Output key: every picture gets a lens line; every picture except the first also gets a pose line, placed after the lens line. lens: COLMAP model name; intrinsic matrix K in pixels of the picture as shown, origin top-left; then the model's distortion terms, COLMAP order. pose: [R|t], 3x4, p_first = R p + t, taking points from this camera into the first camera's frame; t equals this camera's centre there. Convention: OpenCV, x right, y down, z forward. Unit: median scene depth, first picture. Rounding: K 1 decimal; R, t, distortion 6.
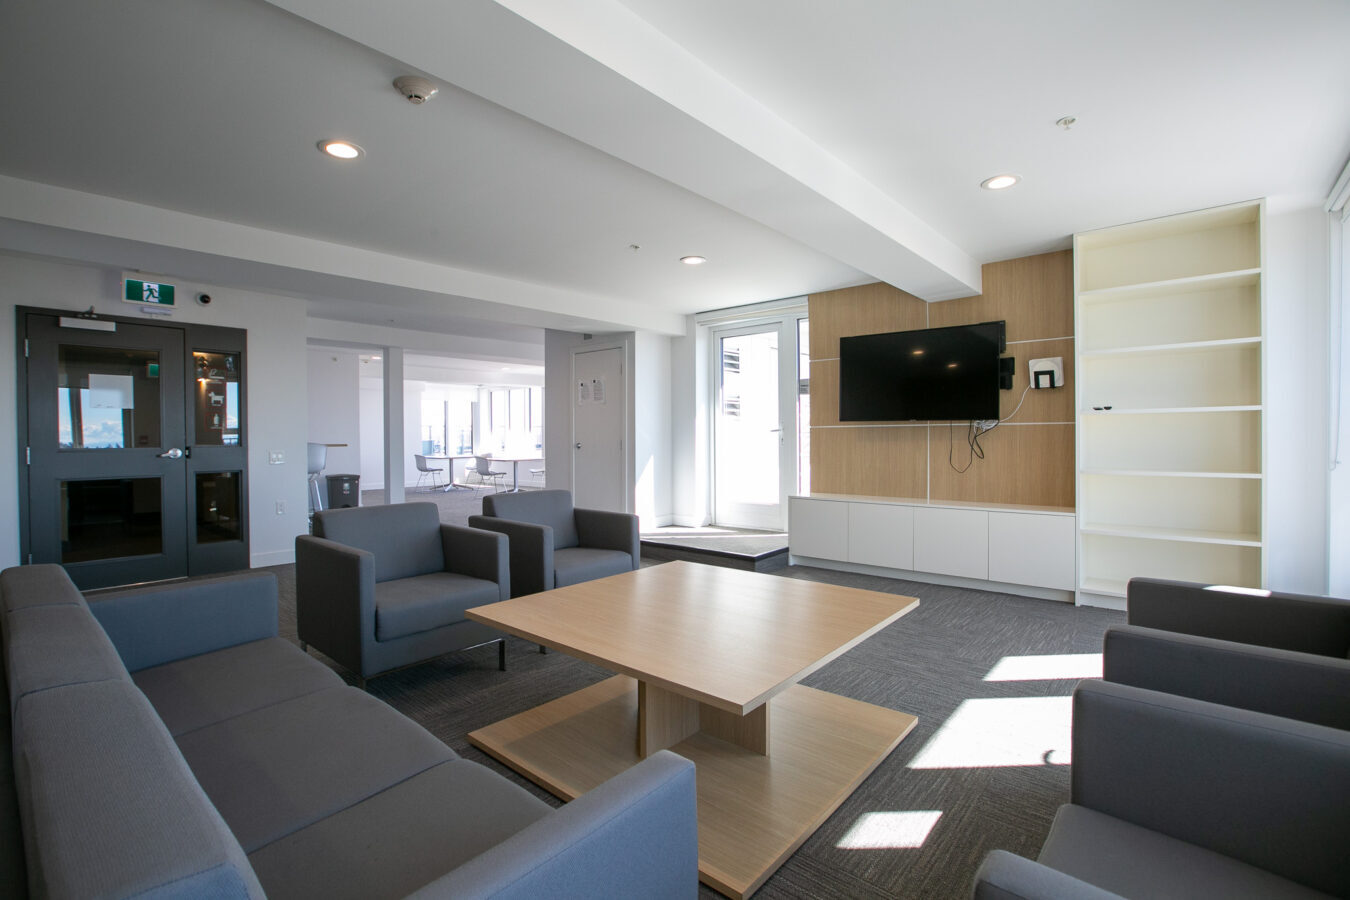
lens RADIAL K [[608.8, 0, 662.9], [0, 608.8, 450.0], [0, 0, 1]] dist [-0.036946, 0.000051]
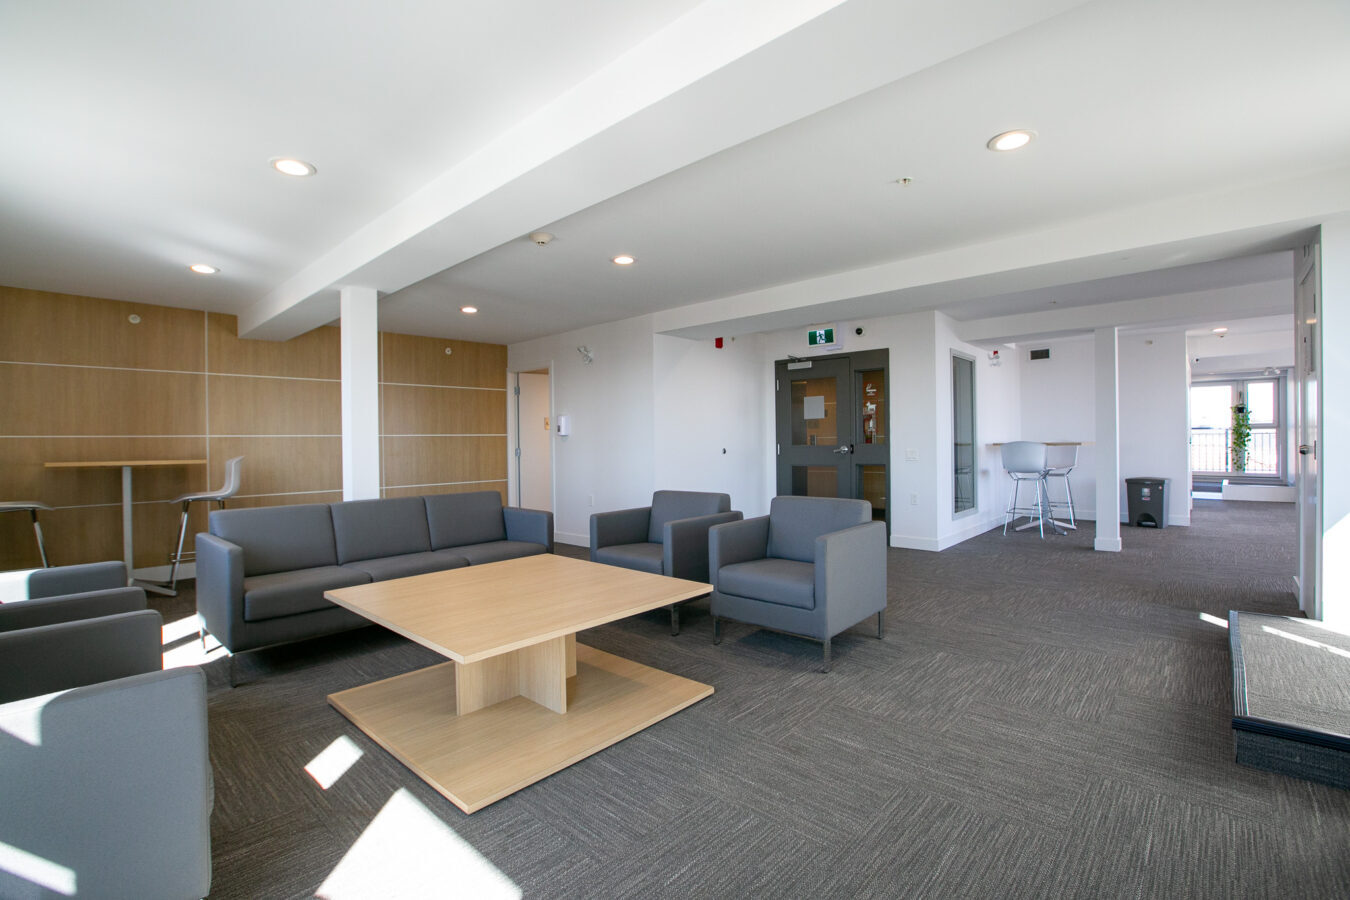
lens RADIAL K [[608.8, 0, 663.3], [0, 608.8, 442.9], [0, 0, 1]] dist [-0.036946, 0.000051]
pose [[-0.021272, 0.009063, -0.999733, 0.617494], [-0.008399, 0.999922, 0.009243, -0.020475], [0.999738, 0.008593, -0.021194, 0.654425]]
